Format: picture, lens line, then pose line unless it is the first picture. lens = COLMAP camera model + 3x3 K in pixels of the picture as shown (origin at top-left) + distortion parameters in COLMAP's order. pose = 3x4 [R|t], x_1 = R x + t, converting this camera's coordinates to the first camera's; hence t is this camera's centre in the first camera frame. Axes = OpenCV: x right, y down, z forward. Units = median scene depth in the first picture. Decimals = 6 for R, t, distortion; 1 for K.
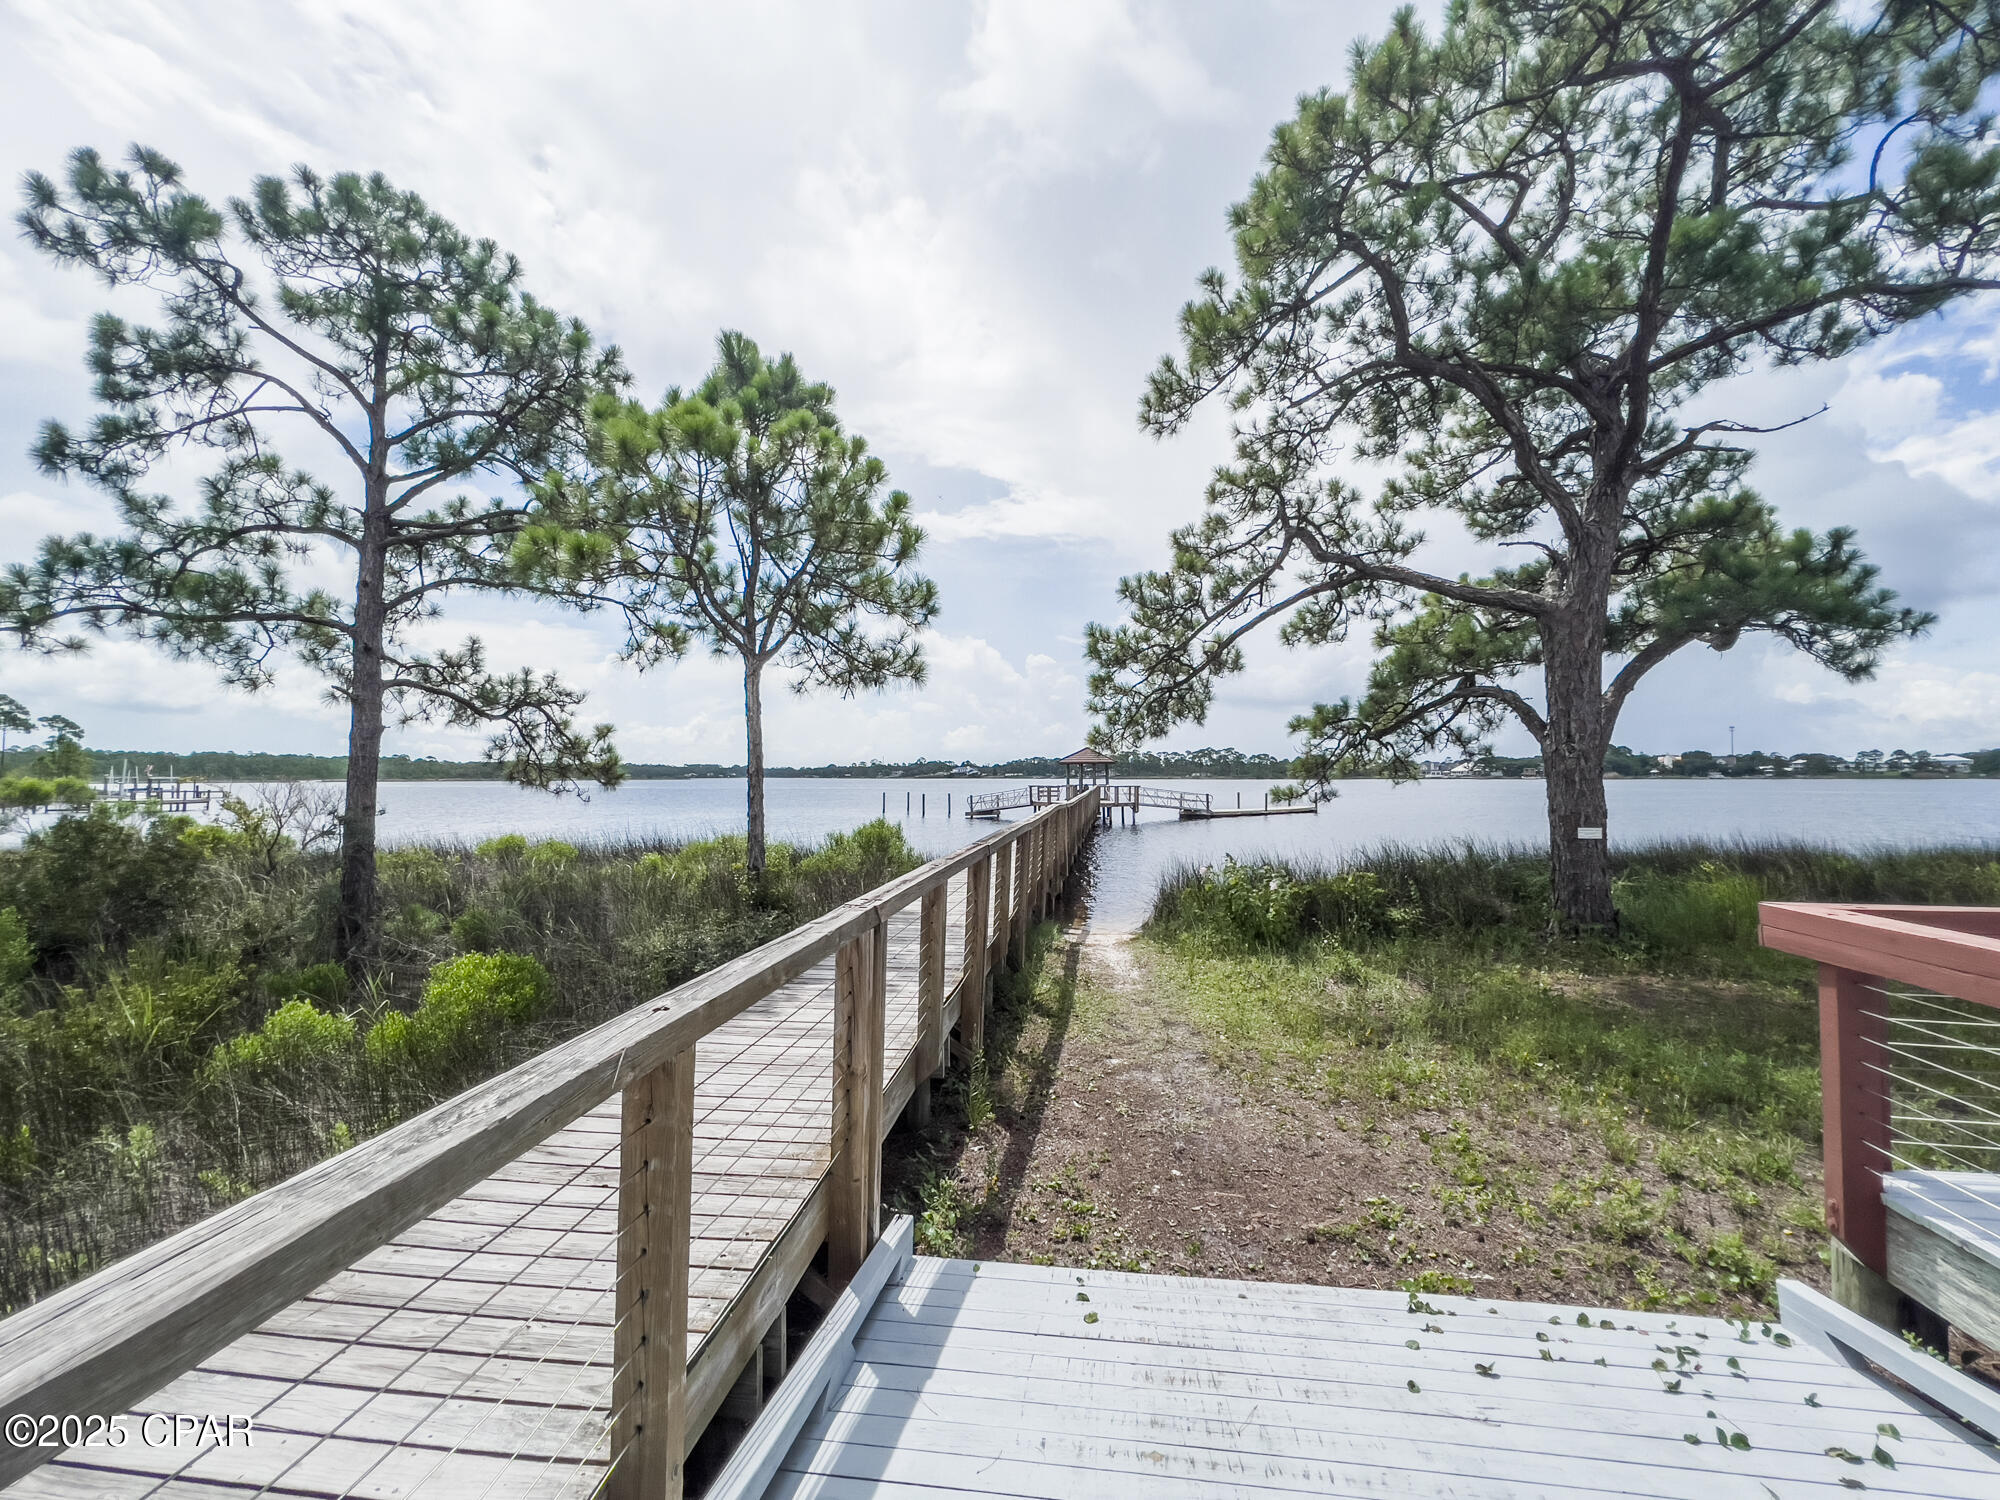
lens RADIAL K [[808.4, 0, 1000.0], [0, 808.4, 750.0], [0, 0, 1]] dist [0.002234, 0.000000]
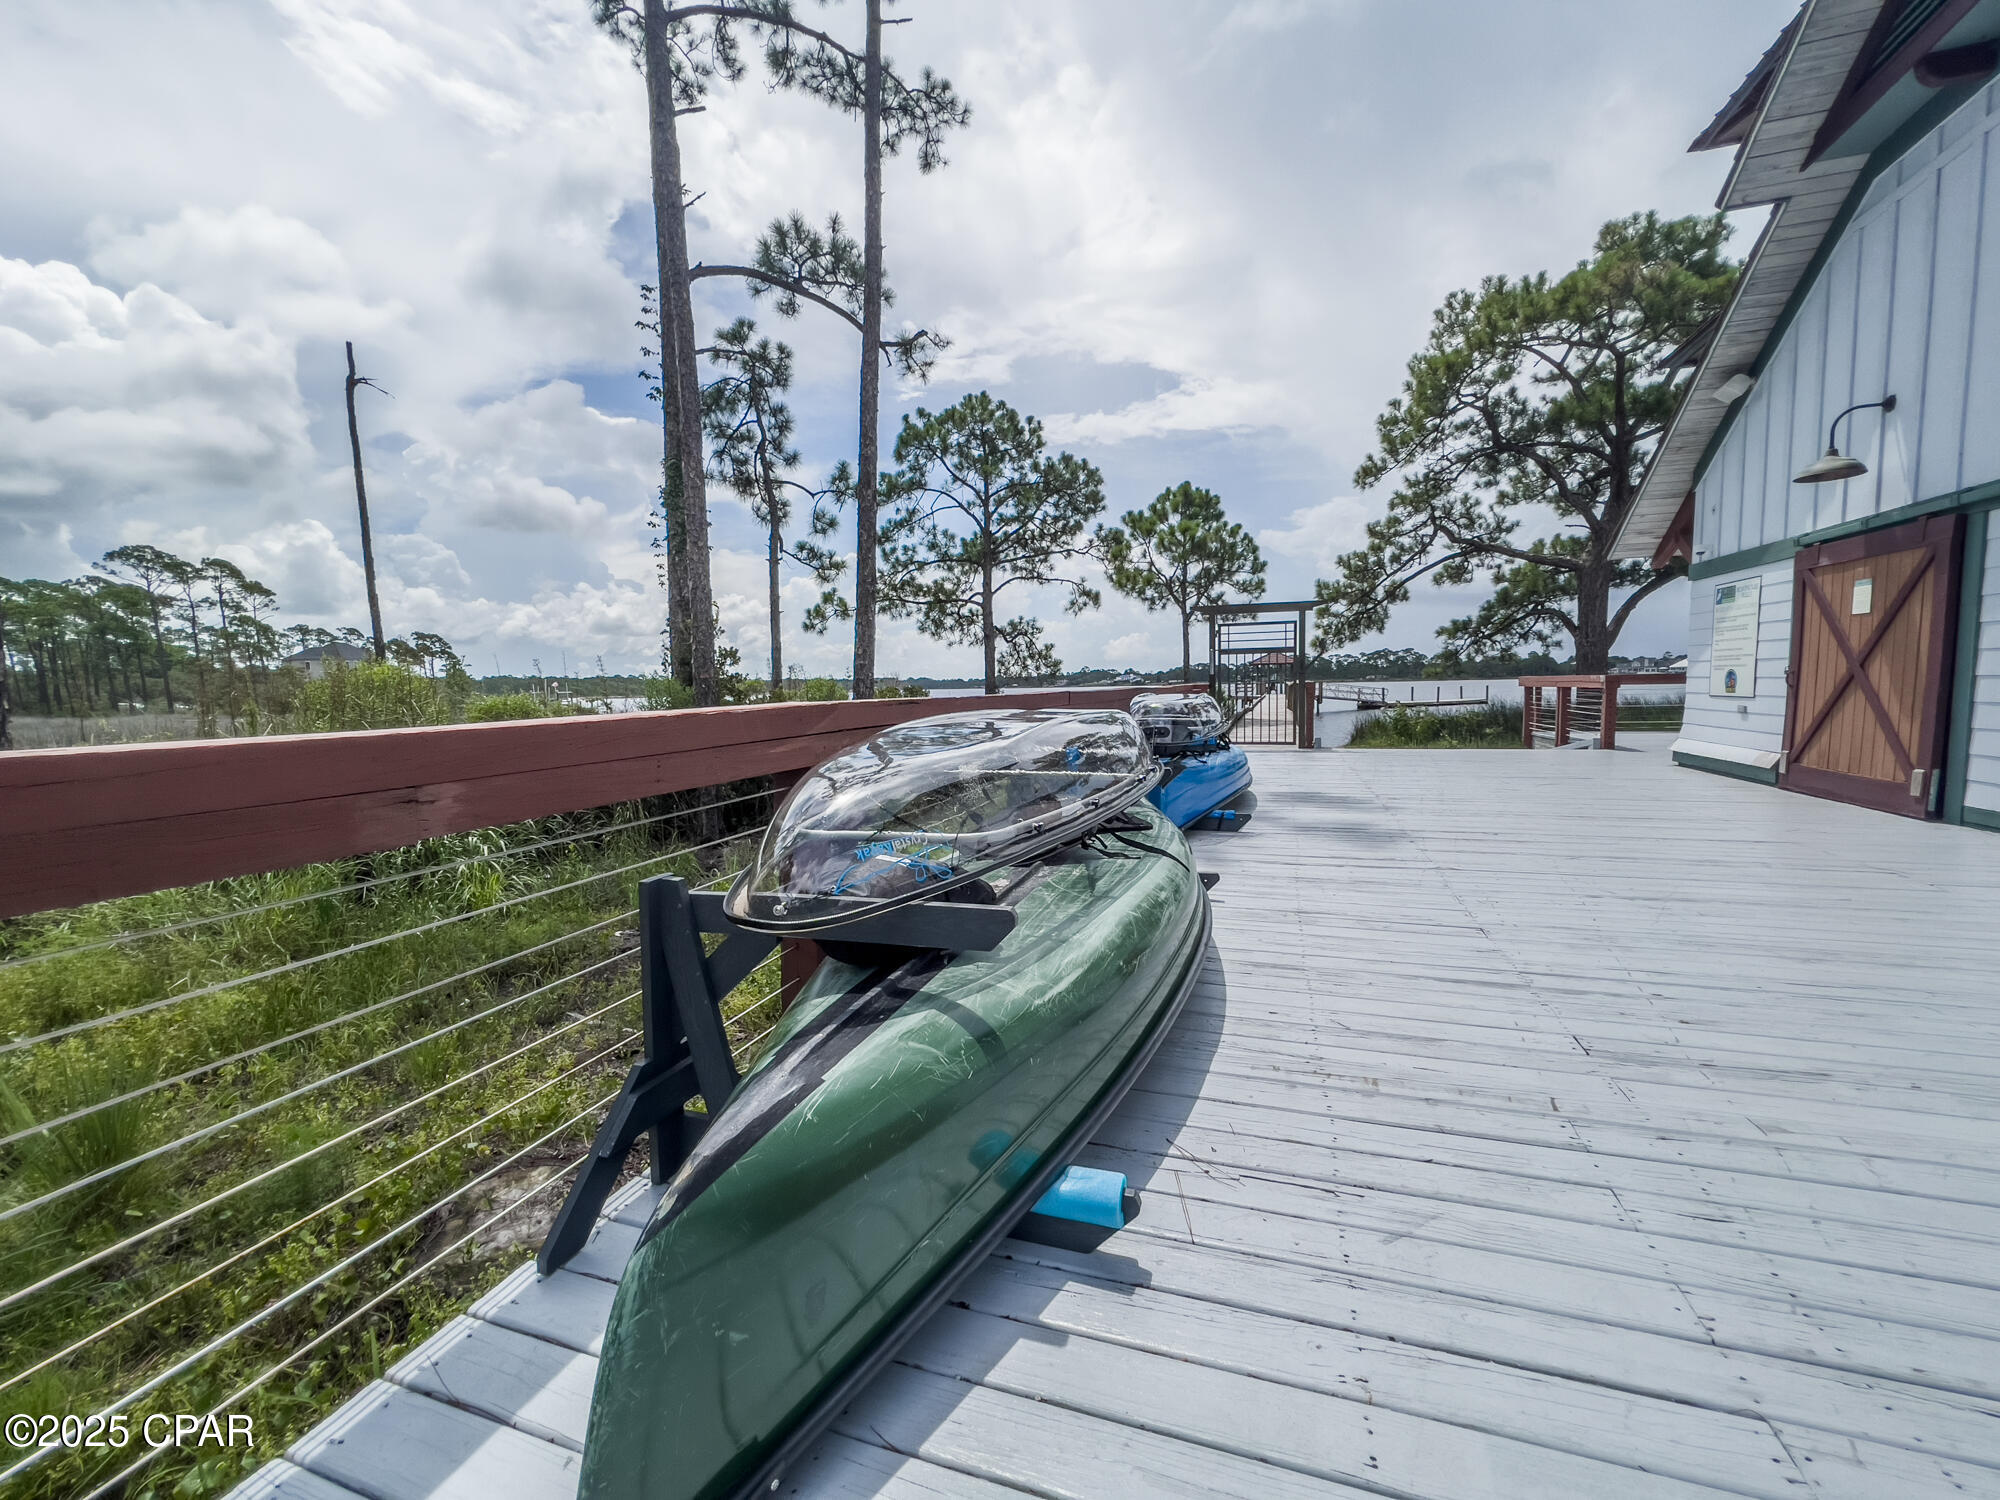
lens RADIAL K [[802.1, 0, 1009.9], [0, 802.1, 760.4], [0, 0, 1]] dist [0.006626, 0.000152]
pose [[0.981951, -0.001050, -0.189133, -0.228307], [0.025172, 0.991814, 0.125183, 0.003826], [0.187453, -0.127685, 0.973939, -0.944348]]
